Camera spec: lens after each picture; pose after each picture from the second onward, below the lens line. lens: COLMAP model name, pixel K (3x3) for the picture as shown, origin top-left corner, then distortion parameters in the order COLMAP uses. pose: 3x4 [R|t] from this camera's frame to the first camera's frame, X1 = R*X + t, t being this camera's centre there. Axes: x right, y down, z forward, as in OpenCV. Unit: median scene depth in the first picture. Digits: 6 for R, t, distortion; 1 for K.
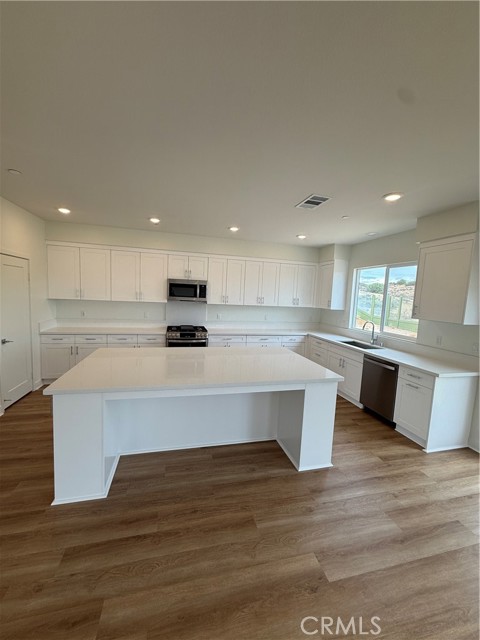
lens RADIAL K [[256.9, 0, 240.0], [0, 256.9, 320.0], [0, 0, 1]] dist [-0.000459, -0.000116]
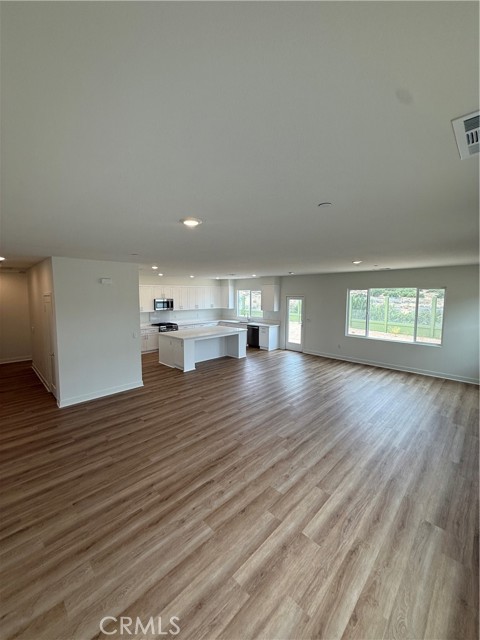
lens RADIAL K [[250.8, 0, 240.0], [0, 250.8, 320.0], [0, 0, 1]] dist [0.000239, 0.000226]
pose [[0.856733, -0.092654, 0.507369, -0.766830], [0.087510, 0.995582, 0.034042, -0.013599], [-0.508281, 0.015235, 0.861056, -1.027788]]
